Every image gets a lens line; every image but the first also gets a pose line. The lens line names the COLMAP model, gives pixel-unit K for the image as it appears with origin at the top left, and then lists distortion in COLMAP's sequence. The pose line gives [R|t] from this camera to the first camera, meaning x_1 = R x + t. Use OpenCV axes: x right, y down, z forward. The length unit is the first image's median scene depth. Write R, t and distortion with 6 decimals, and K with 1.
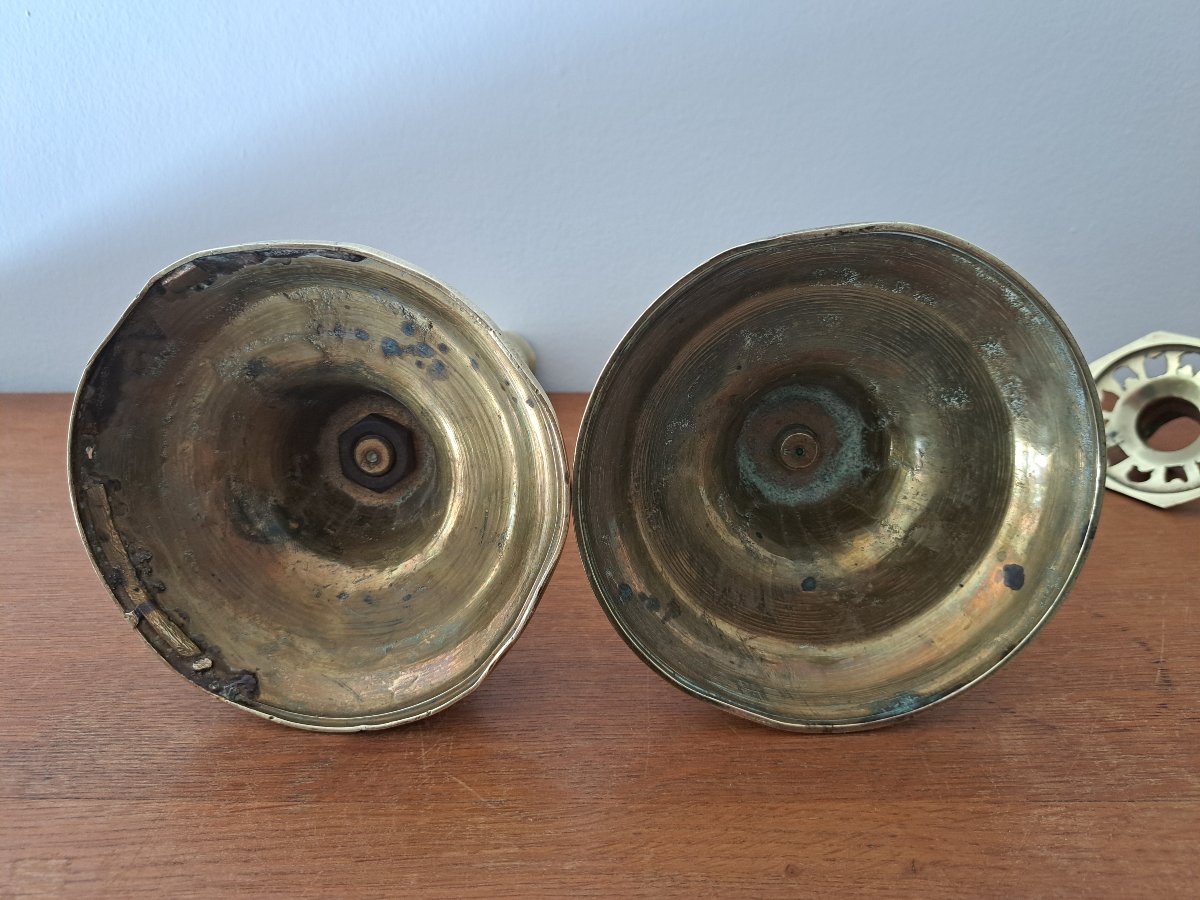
lens RADIAL K [[859.7, 0, 623.2], [0, 859.7, 406.8], [0, 0, 1]] dist [0.017461, -0.041690]
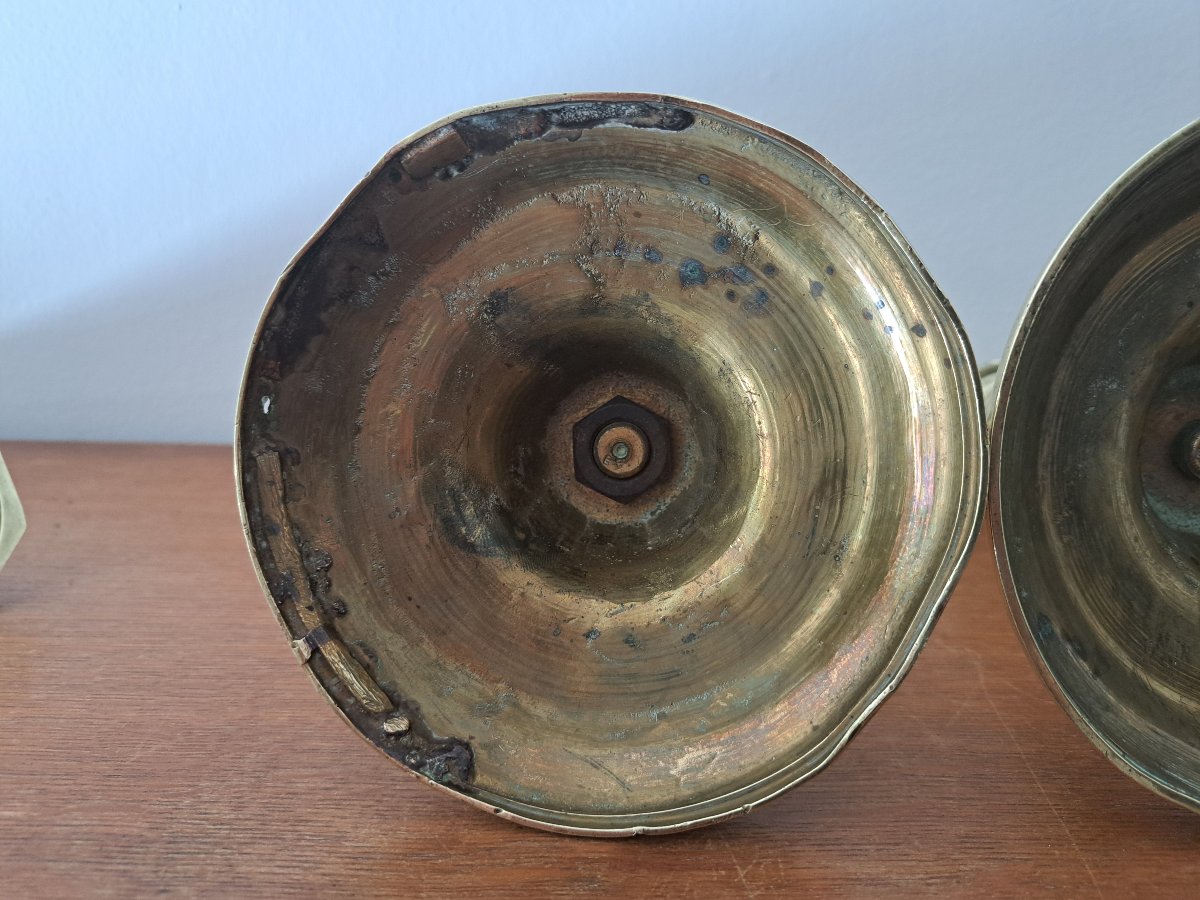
lens RADIAL K [[835.8, 0, 600.0], [0, 835.8, 450.0], [0, 0, 1]] dist [0.029169, -0.070225]
pose [[0.999411, 0.022871, -0.025568, -0.316759], [-0.026708, 0.986510, -0.161509, 0.188233], [0.021529, 0.162097, 0.986540, 0.320287]]
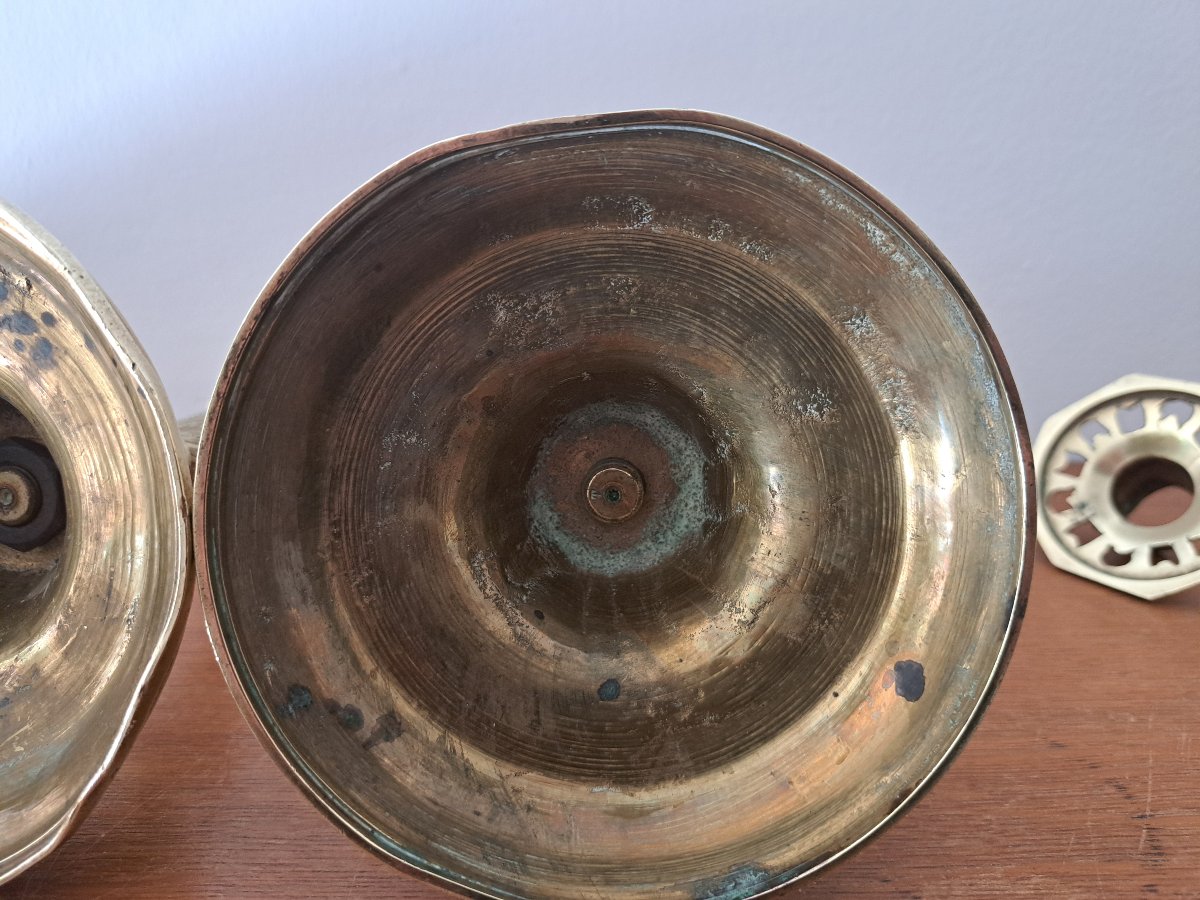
lens RADIAL K [[829.2, 0, 658.6], [0, 829.2, 441.4], [0, 0, 1]] dist [0.021490, -0.043369]
pose [[0.999884, 0.012761, 0.008347, 0.252473], [-0.011721, 0.993349, -0.114540, 0.090998], [-0.009753, 0.114429, 0.993384, 0.351494]]
